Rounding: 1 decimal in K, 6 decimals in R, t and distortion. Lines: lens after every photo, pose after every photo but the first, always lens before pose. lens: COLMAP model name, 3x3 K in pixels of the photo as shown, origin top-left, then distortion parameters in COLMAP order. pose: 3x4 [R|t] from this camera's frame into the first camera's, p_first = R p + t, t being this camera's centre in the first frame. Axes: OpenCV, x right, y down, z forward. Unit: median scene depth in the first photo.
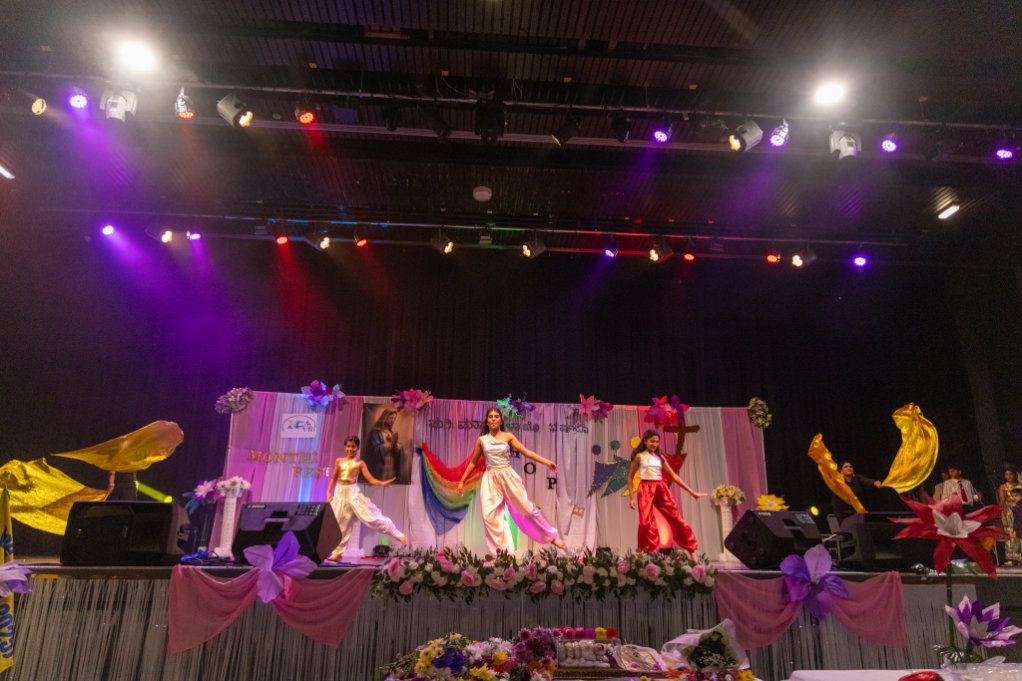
lens RADIAL K [[696.4, 0, 513.6], [0, 696.4, 340.9], [0, 0, 1]] dist [0.015665, -0.001653]
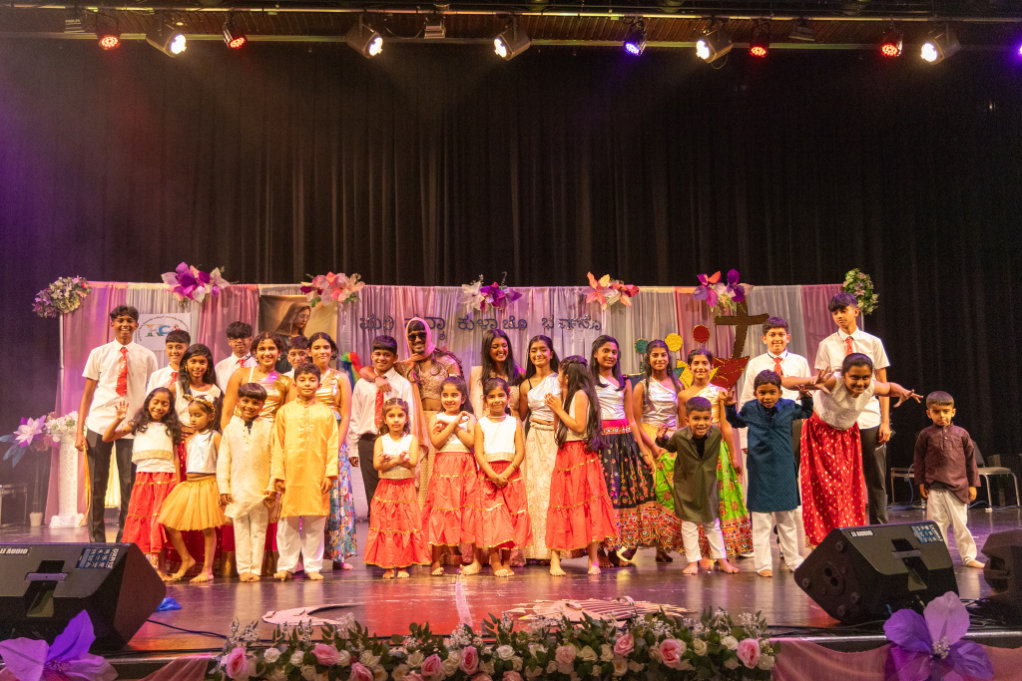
lens RADIAL K [[987.0, 0, 512.6], [0, 987.0, 340.0], [0, 0, 1]] dist [0.005868, 0.001618]
pose [[0.999652, -0.026287, -0.002191, 0.034206], [0.026249, 0.983077, 0.181303, -0.043520], [-0.002612, -0.181297, 0.983425, 0.102524]]
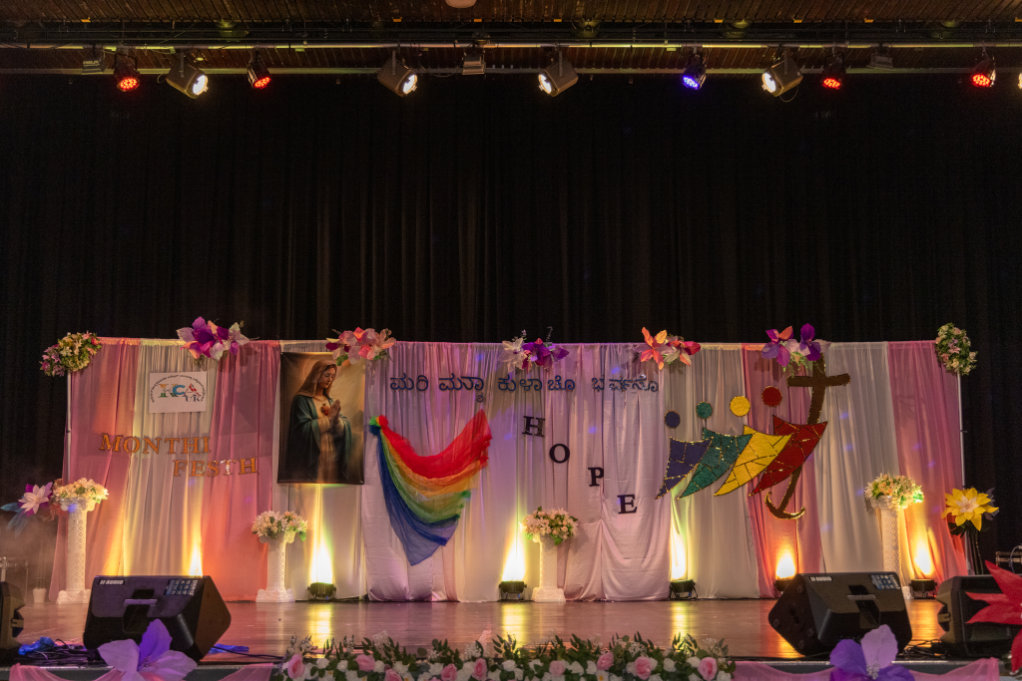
lens RADIAL K [[1333.4, 0, 510.8], [0, 1333.4, 336.3], [0, 0, 1]] dist [0.016449, -0.017067]
pose [[0.997778, -0.024887, -0.061811, 0.074048], [0.033120, 0.990160, 0.135967, -0.101407], [0.057819, -0.137712, 0.988783, -0.169817]]
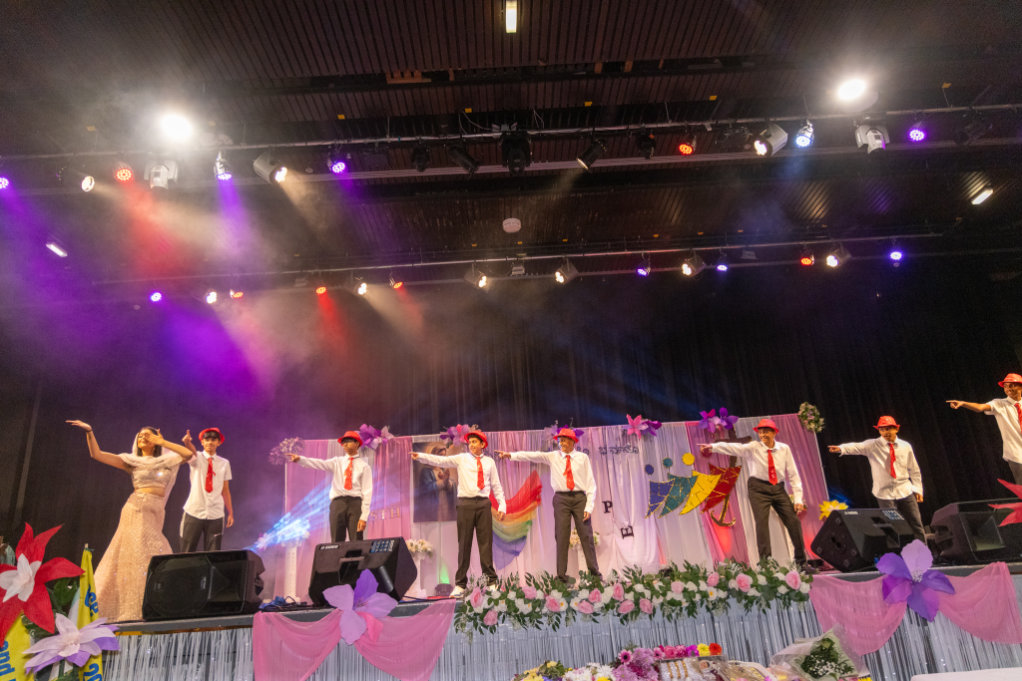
lens RADIAL K [[685.1, 0, 512.9], [0, 685.1, 340.0], [0, 0, 1]] dist [0.007092, 0.001005]
pose [[0.994788, -0.093347, -0.041026, -0.022322], [0.091118, 0.994418, -0.053199, 0.010645], [0.045763, 0.049183, 0.997741, 0.014883]]
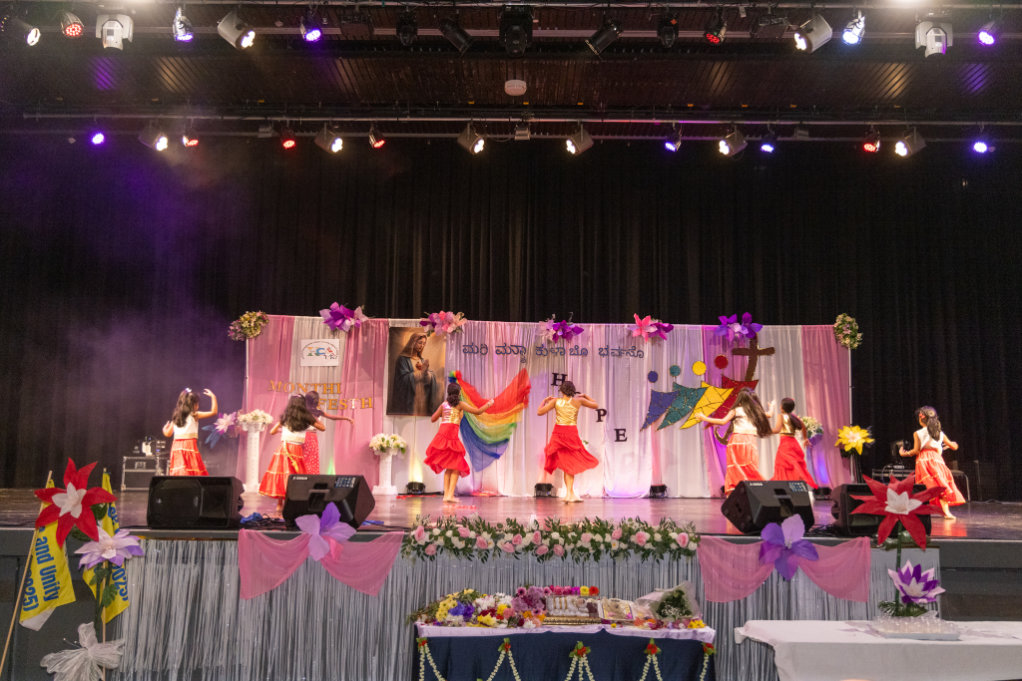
lens RADIAL K [[942.6, 0, 512.7], [0, 942.6, 340.1], [0, 0, 1]] dist [0.005088, 0.002507]
pose [[0.996533, -0.008528, -0.082764, 0.056704], [0.022133, 0.986064, 0.164889, -0.121627], [0.080205, -0.166149, 0.982833, -0.237070]]
